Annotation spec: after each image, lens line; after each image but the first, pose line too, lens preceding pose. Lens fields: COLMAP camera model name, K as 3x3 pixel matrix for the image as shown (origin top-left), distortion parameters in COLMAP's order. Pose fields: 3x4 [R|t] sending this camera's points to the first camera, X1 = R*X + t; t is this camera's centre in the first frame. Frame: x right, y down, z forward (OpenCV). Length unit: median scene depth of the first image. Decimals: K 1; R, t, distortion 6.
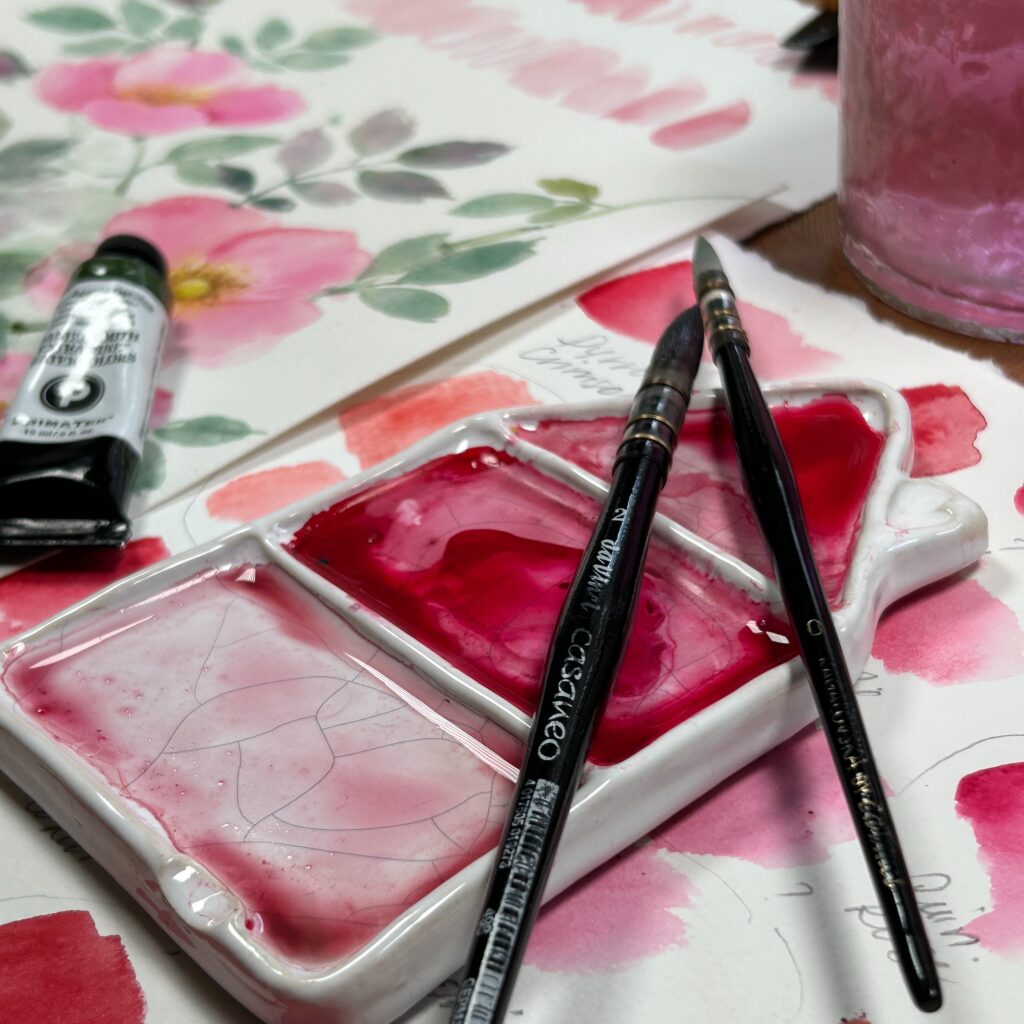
lens RADIAL K [[2373.3, 0, 512.0], [0, 2373.3, 512.0], [0, 0, 1]] dist [0.112916, -0.513407]
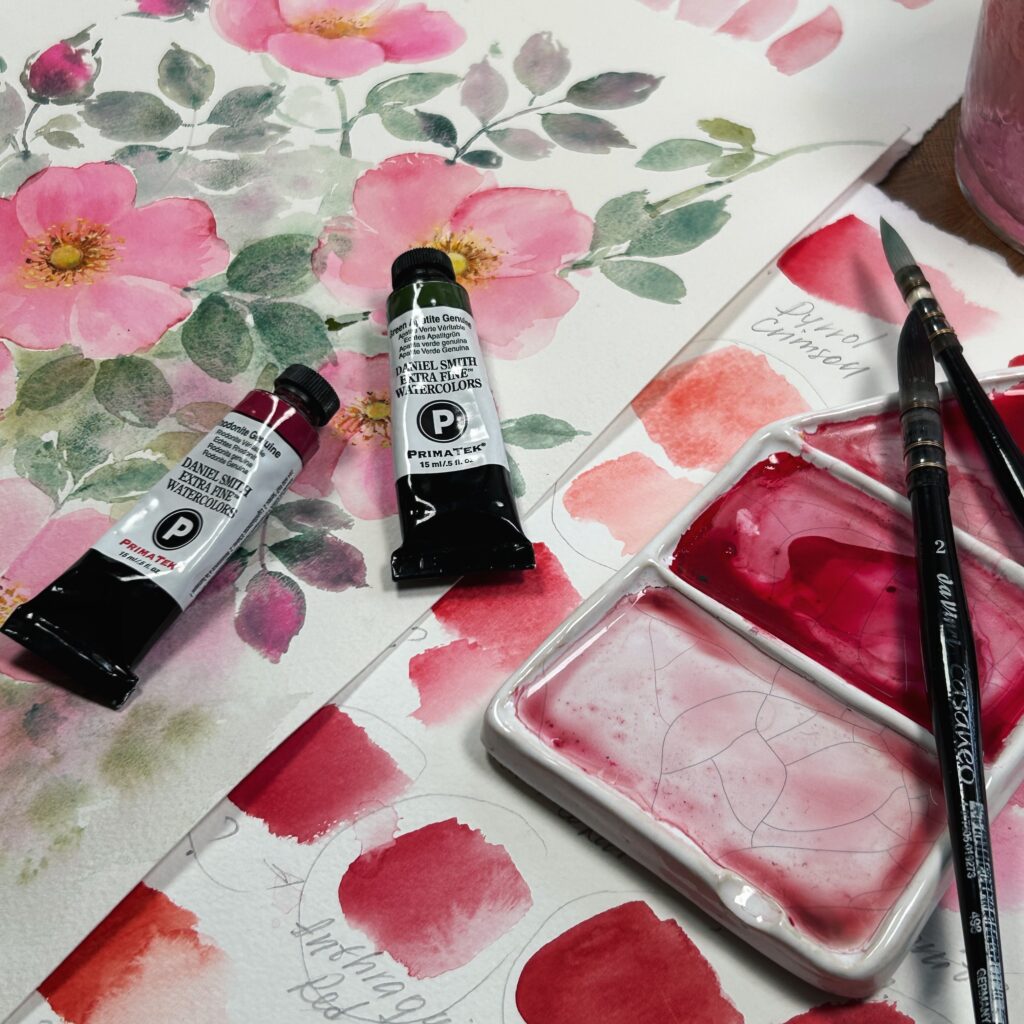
lens RADIAL K [[2373.3, 0, 512.0], [0, 2373.3, 512.0], [0, 0, 1]] dist [0.112916, -0.513407]
pose [[0.980905, -0.105965, 0.163084, -0.388148], [0.053973, 0.953915, 0.295183, -0.404631], [-0.186847, -0.280744, 0.941420, -0.227137]]
